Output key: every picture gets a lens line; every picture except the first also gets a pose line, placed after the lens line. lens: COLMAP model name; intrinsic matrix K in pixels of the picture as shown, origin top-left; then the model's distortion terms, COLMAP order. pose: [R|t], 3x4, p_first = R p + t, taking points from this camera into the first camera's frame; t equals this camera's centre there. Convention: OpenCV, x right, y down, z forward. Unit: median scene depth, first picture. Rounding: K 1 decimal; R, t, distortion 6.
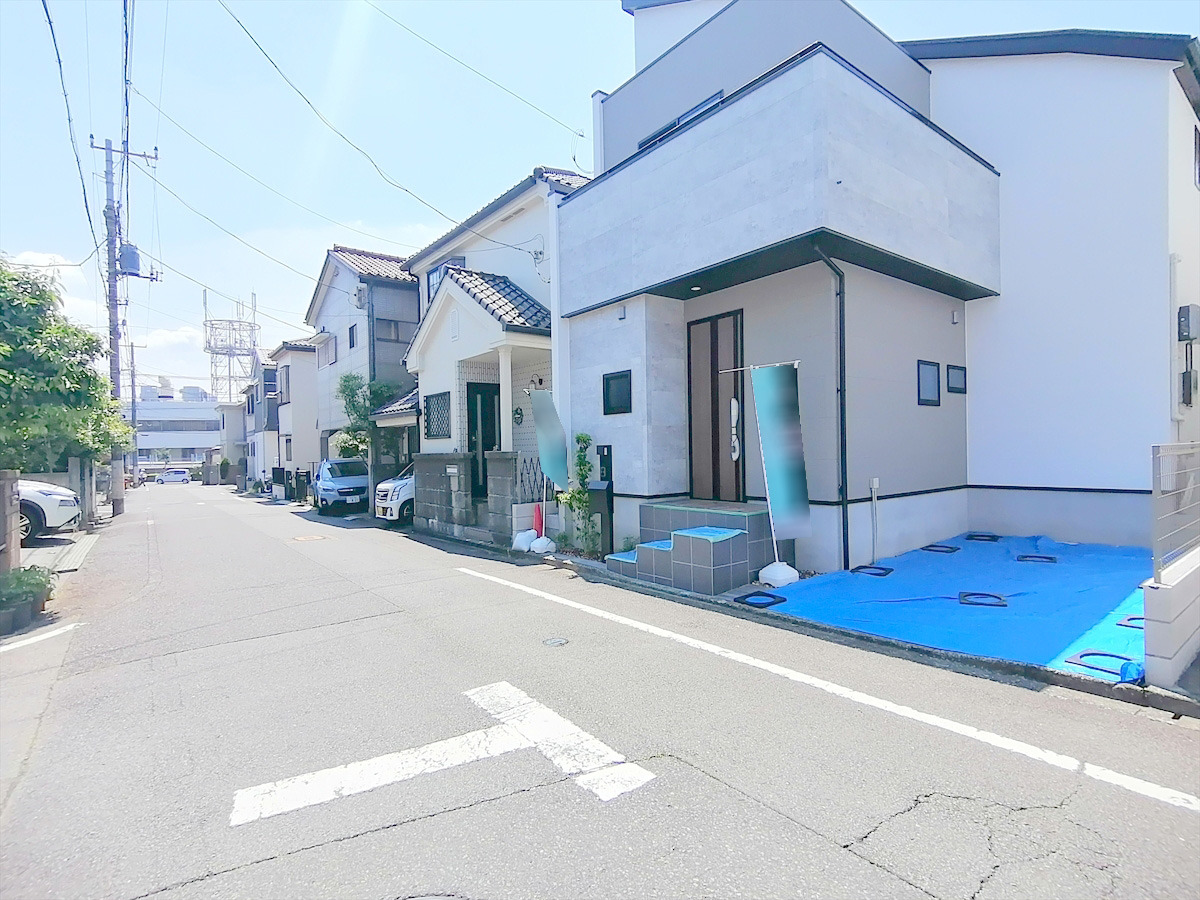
lens RADIAL K [[581.7, 0, 600.0], [0, 581.7, 450.0], [0, 0, 1]] dist [0.036598, -0.047773]
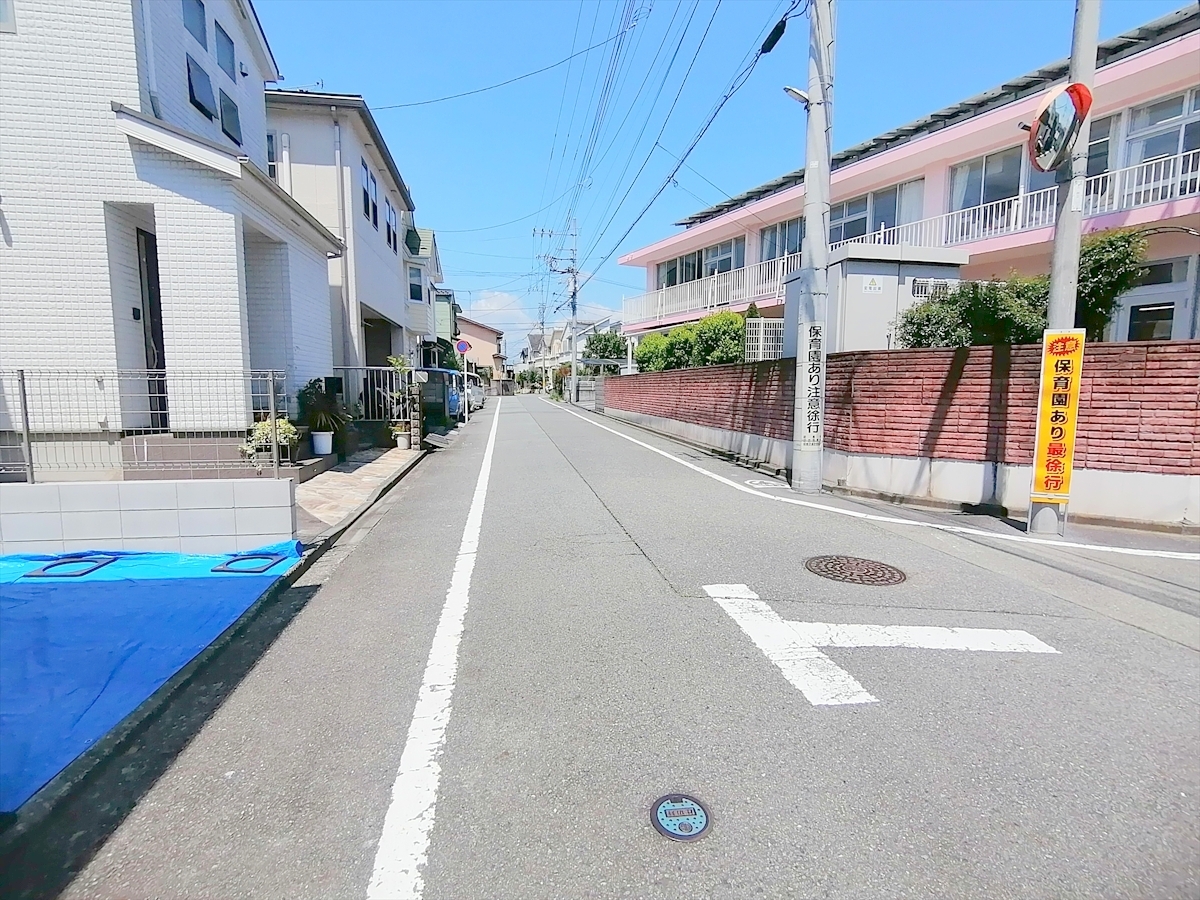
lens RADIAL K [[593.2, 0, 599.1], [0, 593.2, 454.5], [0, 0, 1]] dist [0.014436, -0.024823]
pose [[-0.879453, -0.034011, 0.474769, -0.126331], [0.018050, 0.994343, 0.104667, 0.023704], [-0.475643, 0.100619, -0.873865, 0.815749]]
